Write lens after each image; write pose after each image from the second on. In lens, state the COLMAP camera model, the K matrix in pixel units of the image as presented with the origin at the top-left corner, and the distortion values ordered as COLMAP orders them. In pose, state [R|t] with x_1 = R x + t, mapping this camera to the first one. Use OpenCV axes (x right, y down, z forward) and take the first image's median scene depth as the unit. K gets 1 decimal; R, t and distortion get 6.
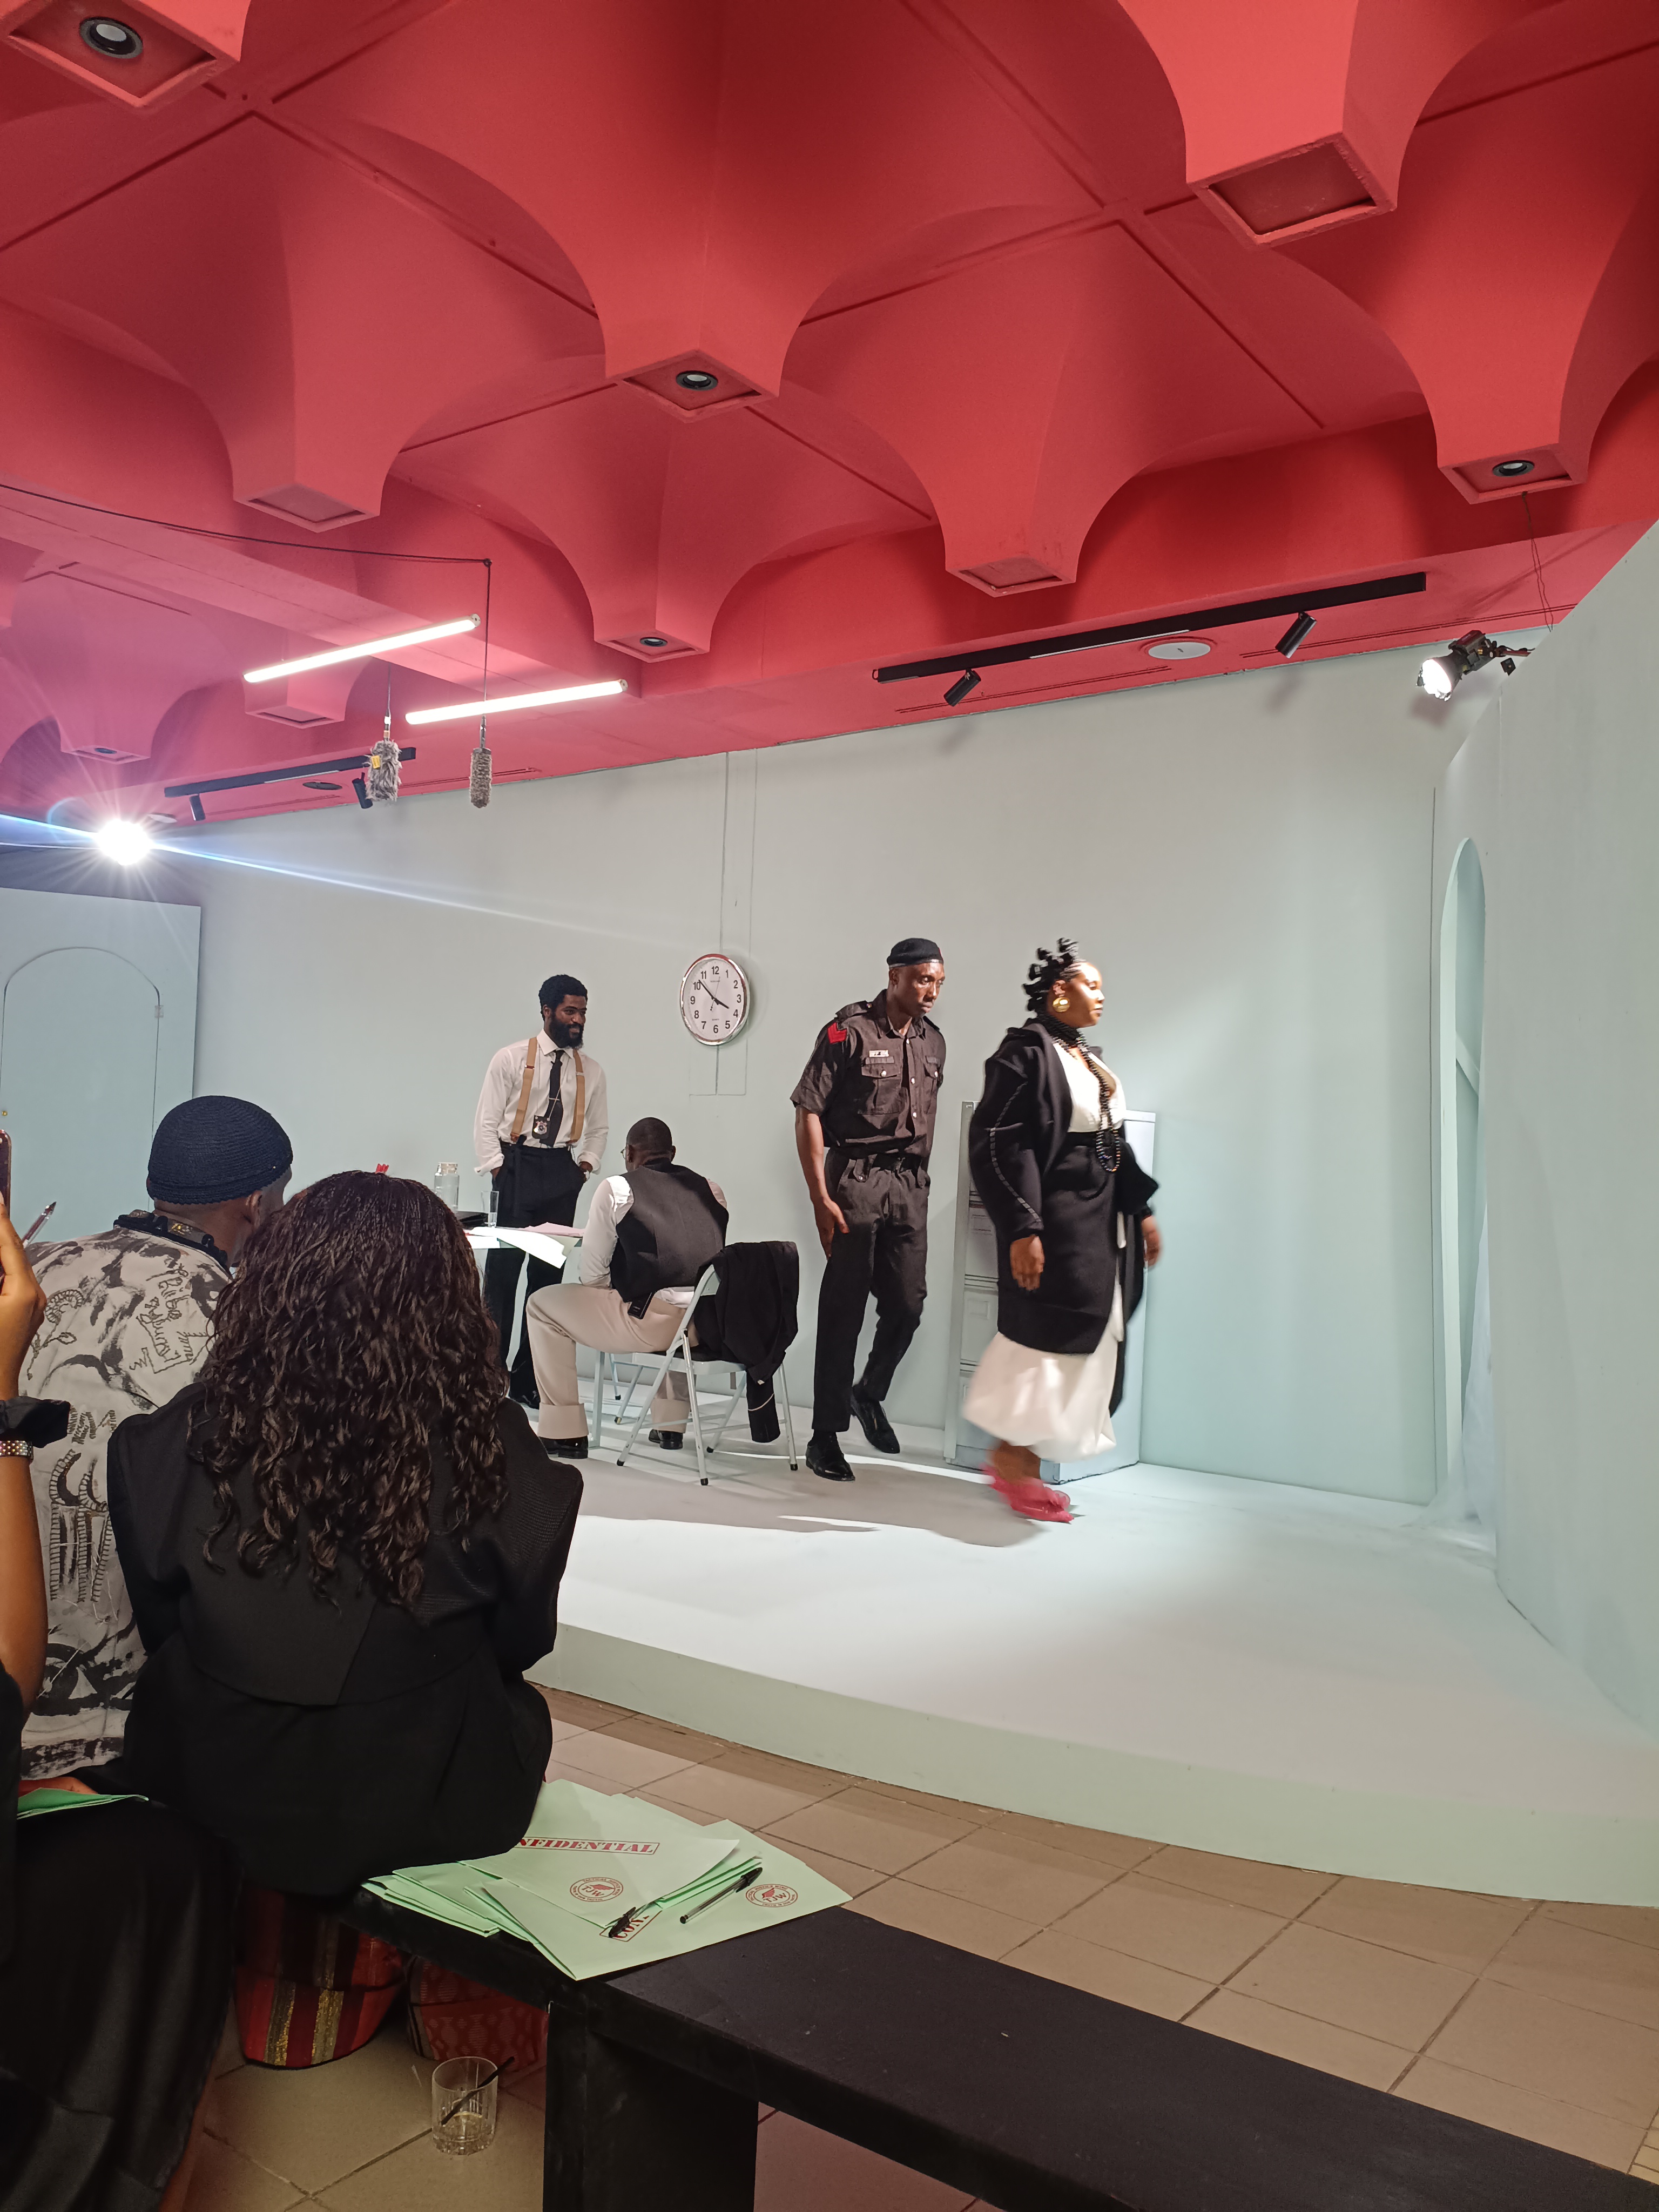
lens RADIAL K [[1725.6, 0, 837.2], [0, 1725.6, 1106.2], [0, 0, 1]] dist [0.050095, -0.073890]
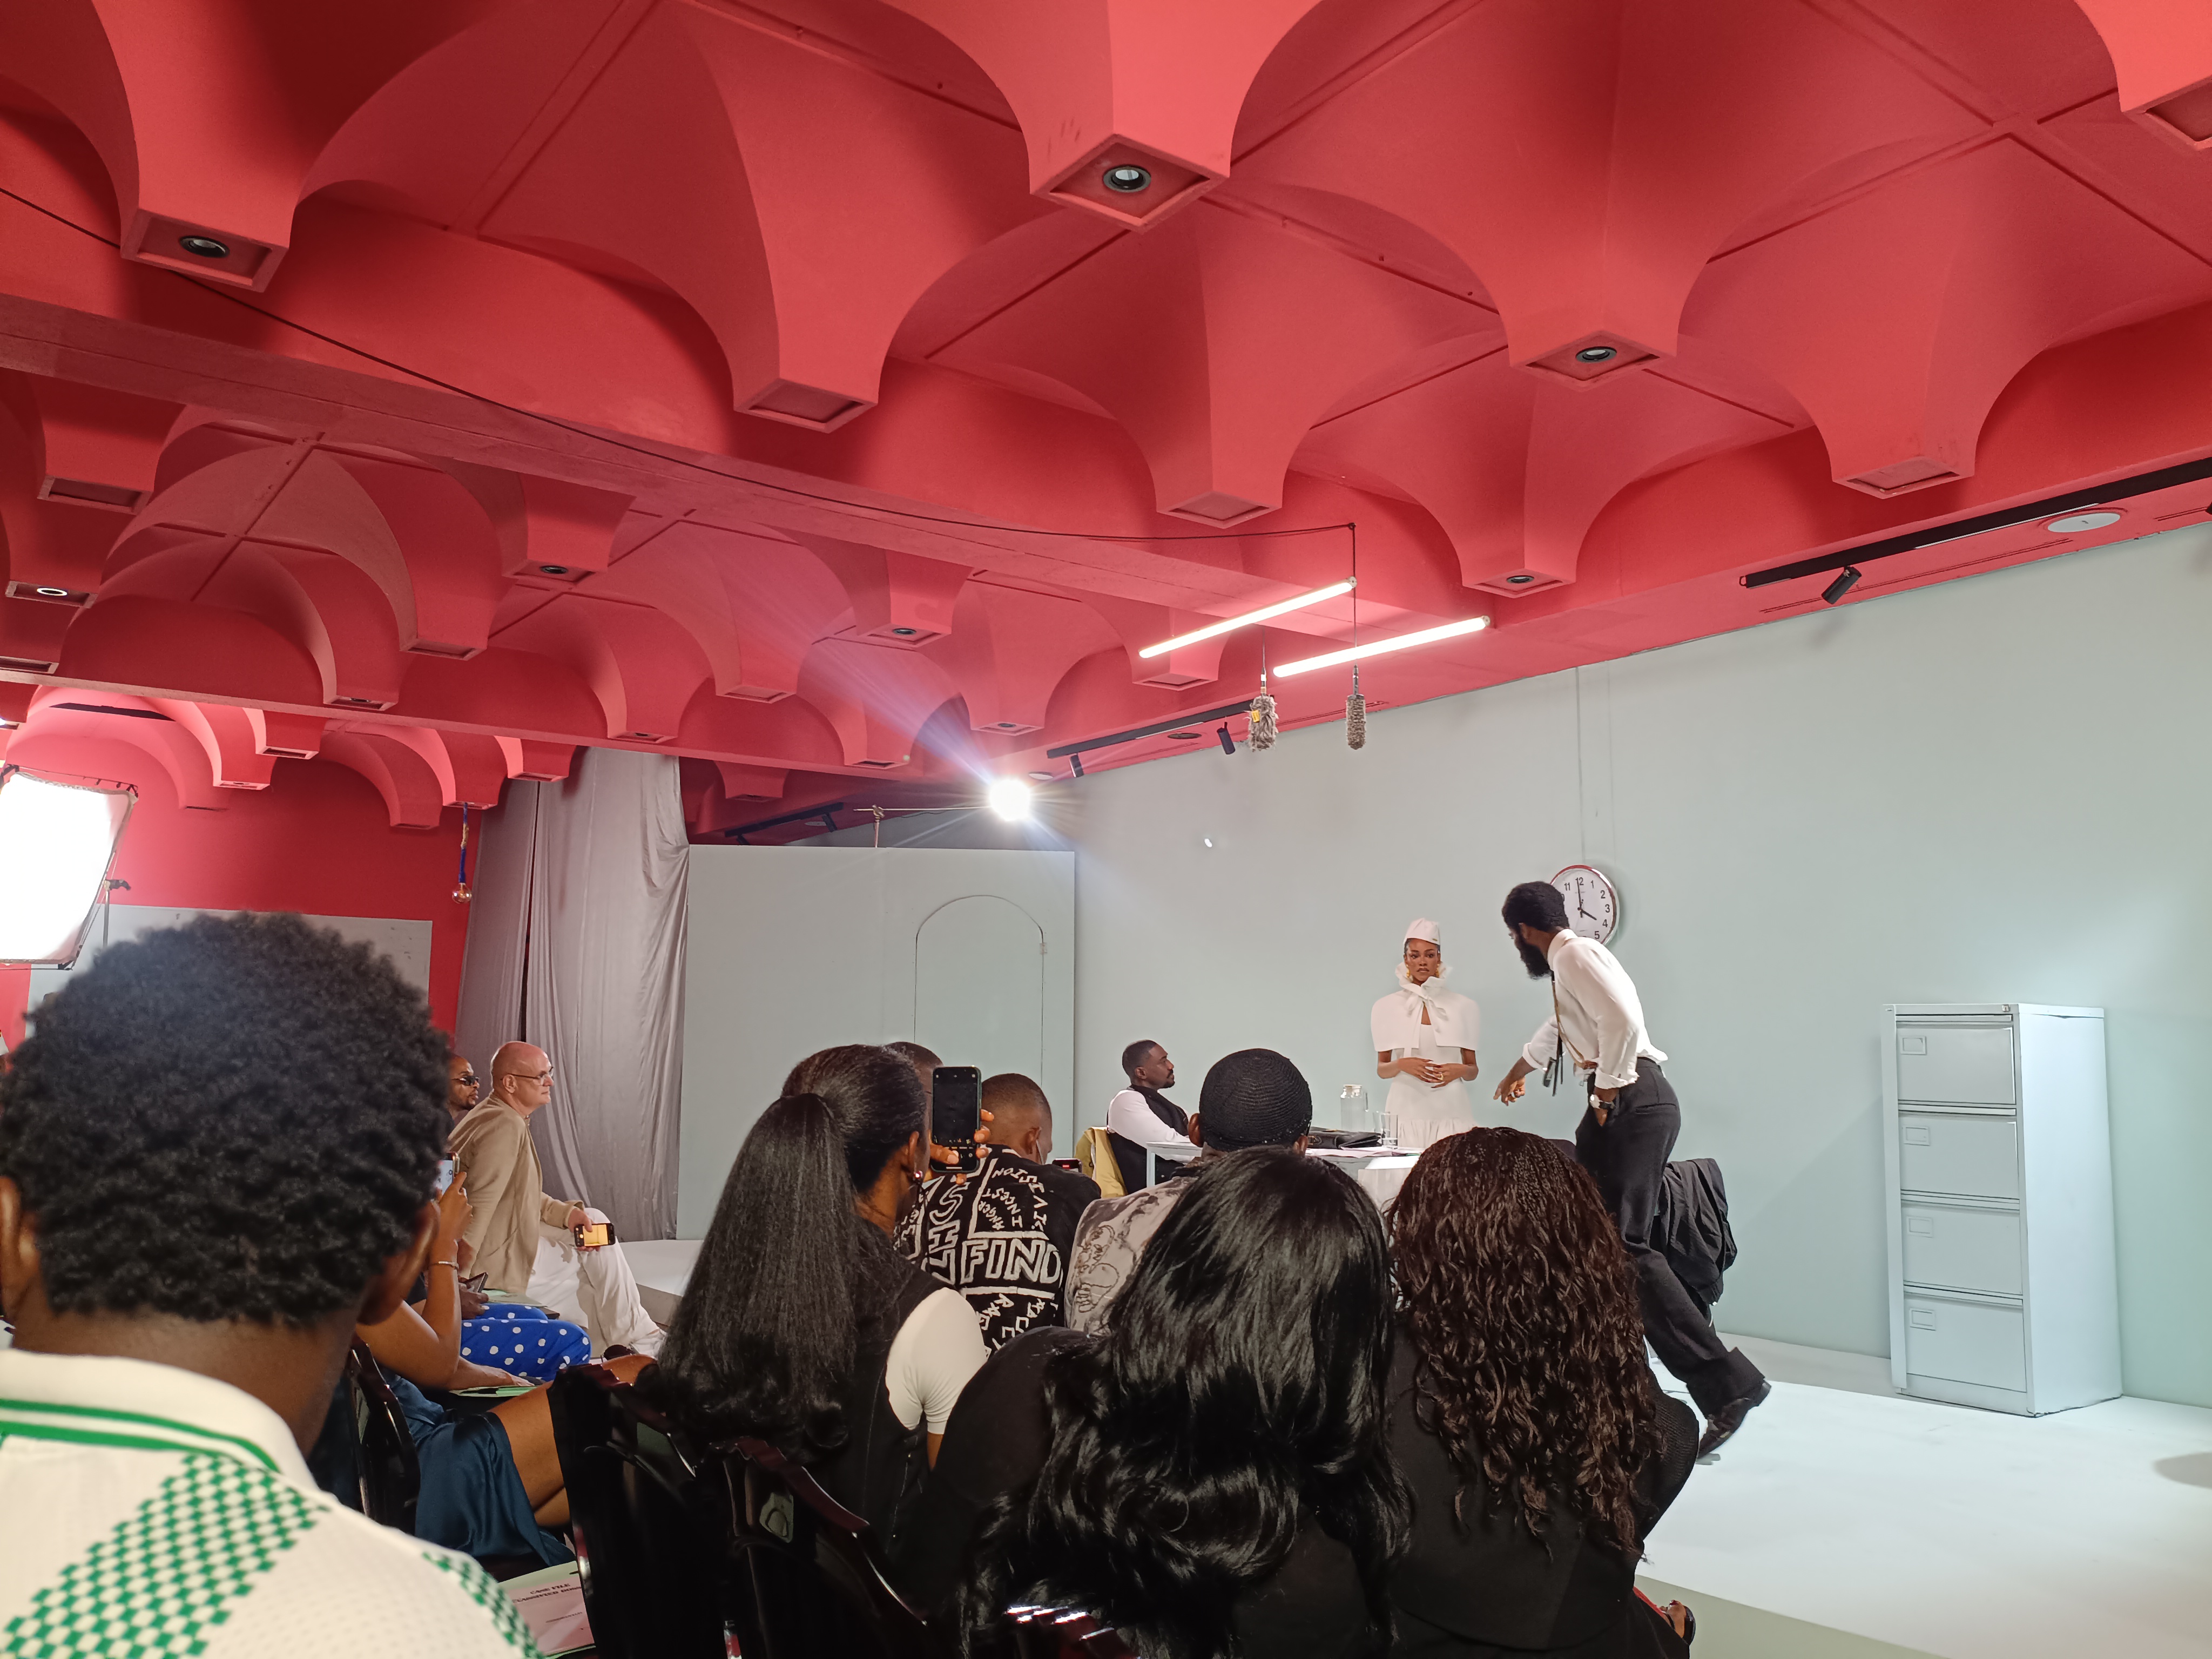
lens RADIAL K [[1725.6, 0, 1110.5], [0, 1725.6, 842.0], [0, 0, 1]] dist [0.050095, -0.073890]
pose [[0.954754, -0.074270, -0.287974, -0.054656], [0.046093, 0.993568, -0.103429, -0.014052], [0.293804, 0.085476, 0.952036, -0.057728]]
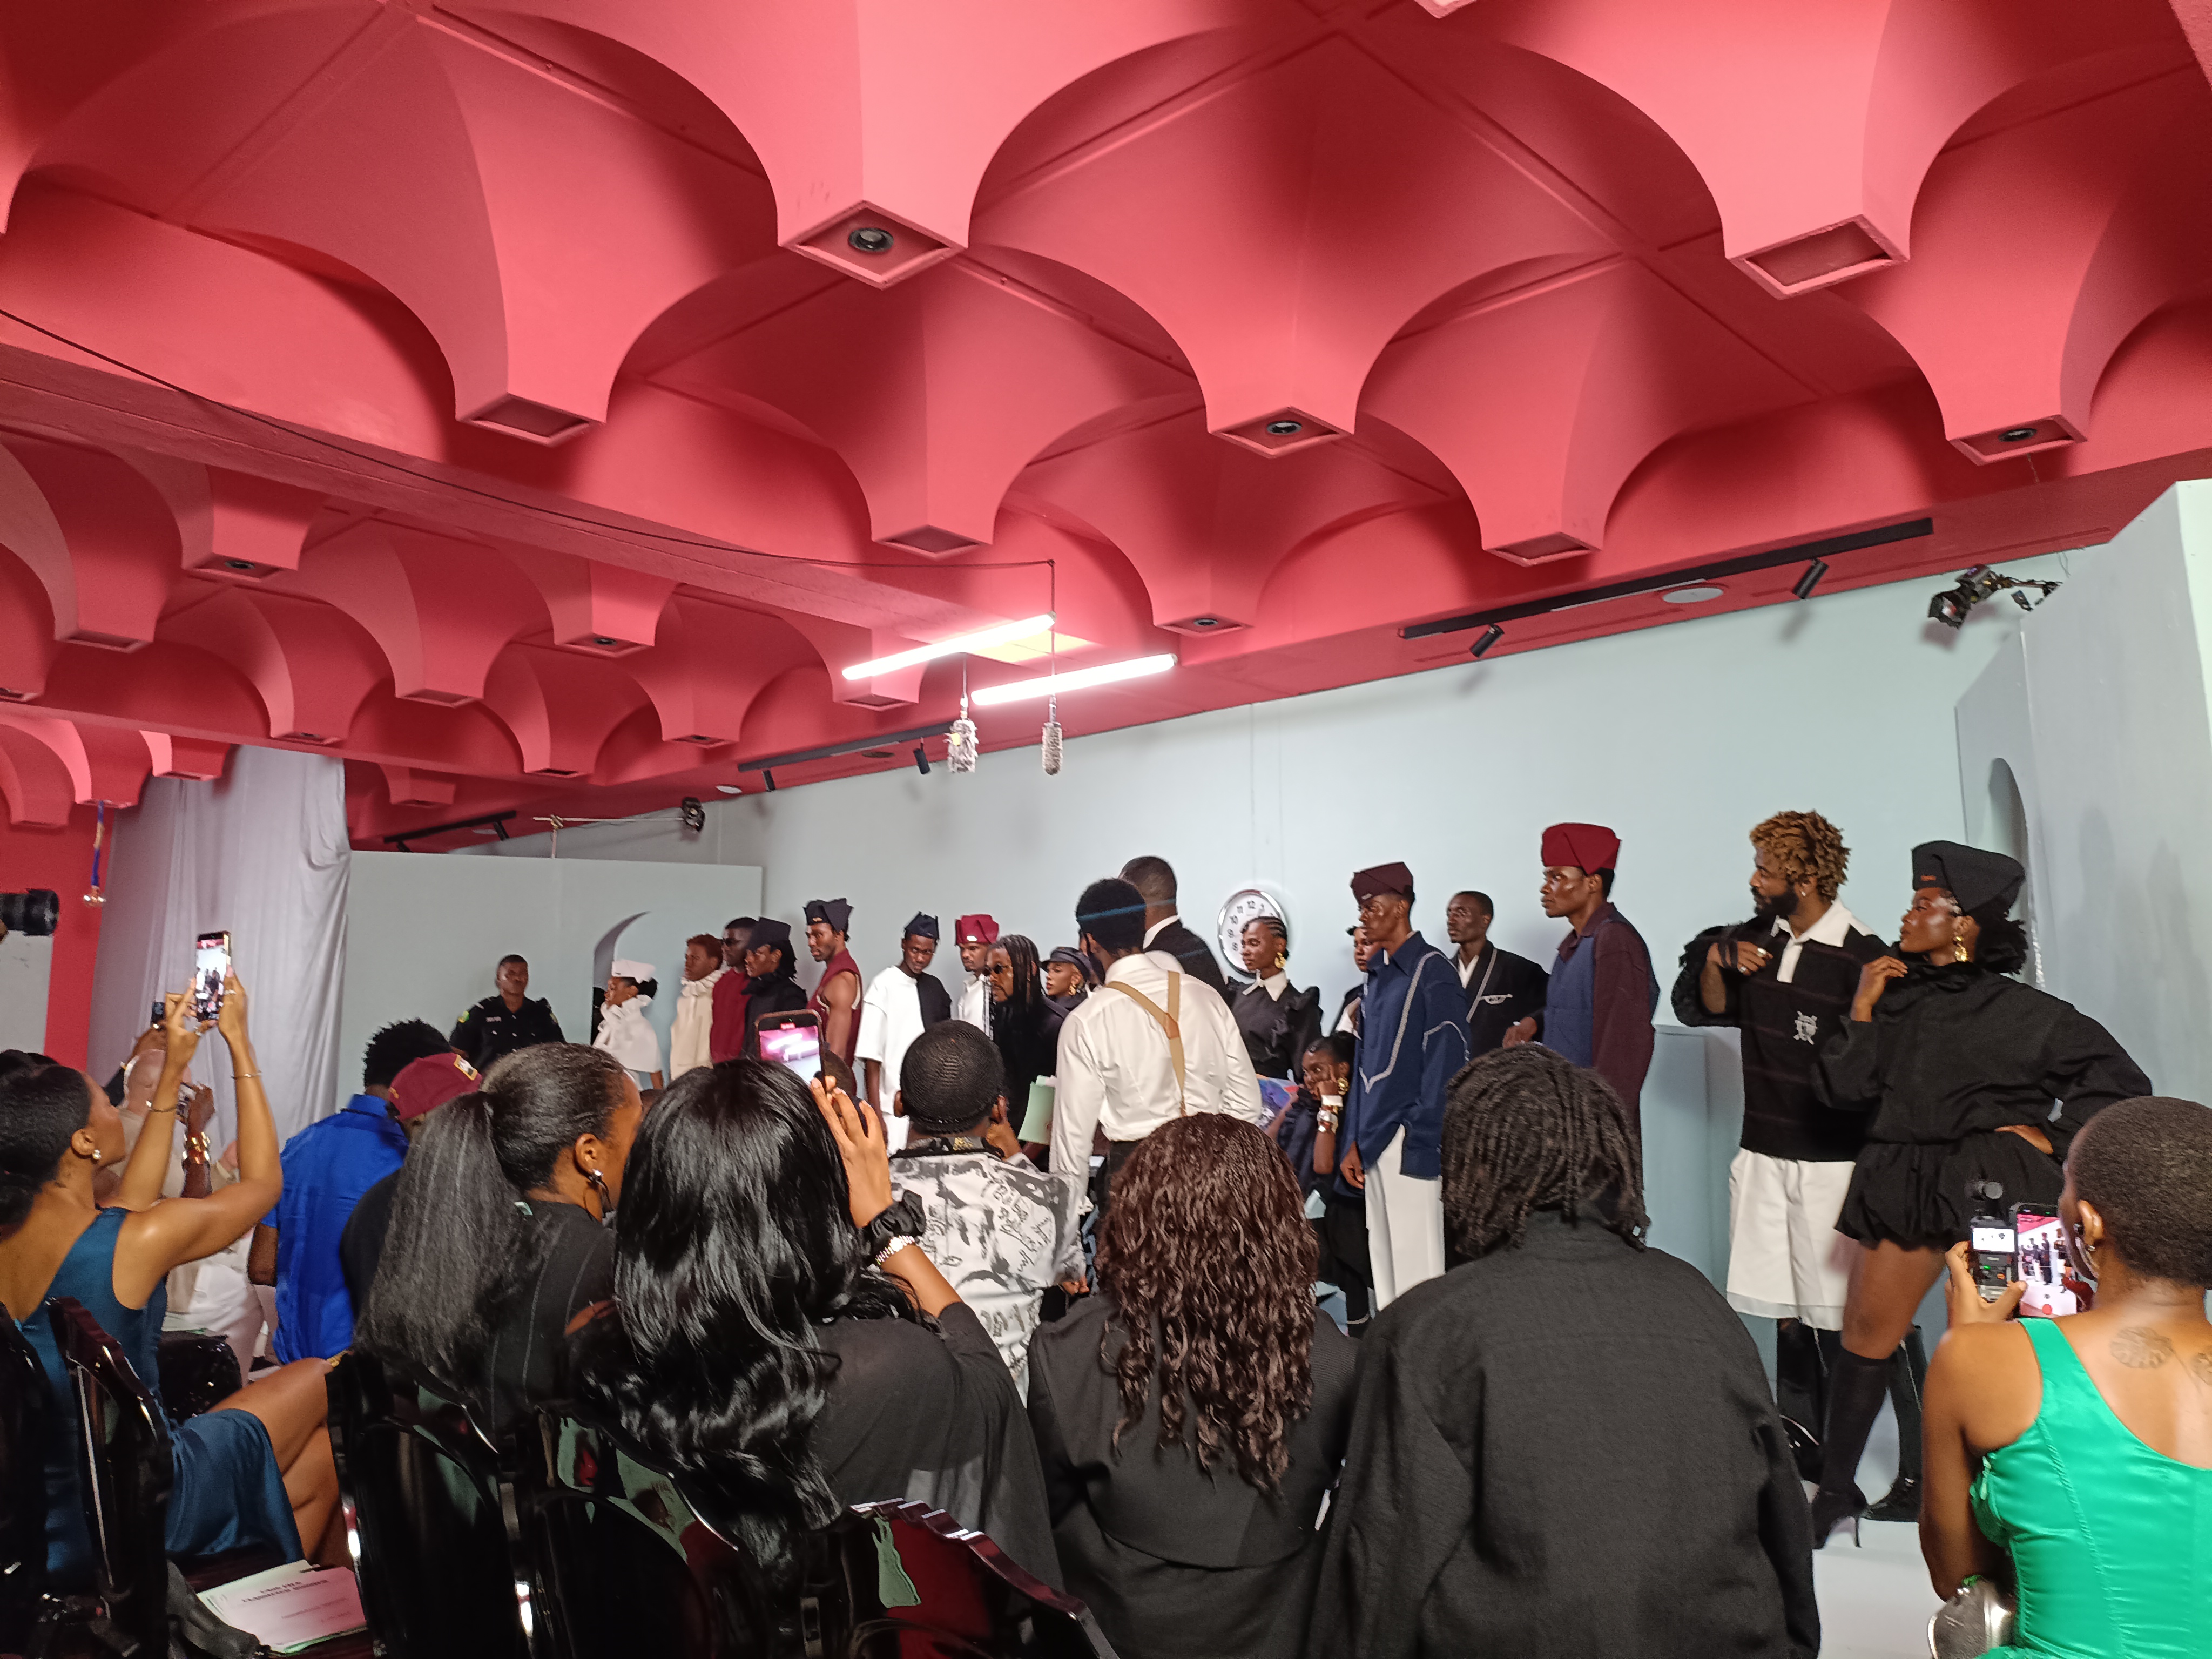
lens RADIAL K [[1725.6, 0, 1084.9], [0, 1725.6, 814.2], [0, 0, 1]] dist [0.050095, -0.073890]
pose [[0.991768, -0.055279, -0.115501, -0.063862], [0.041021, 0.991637, -0.122368, -0.010889], [0.121300, 0.116623, 0.985741, -0.101845]]
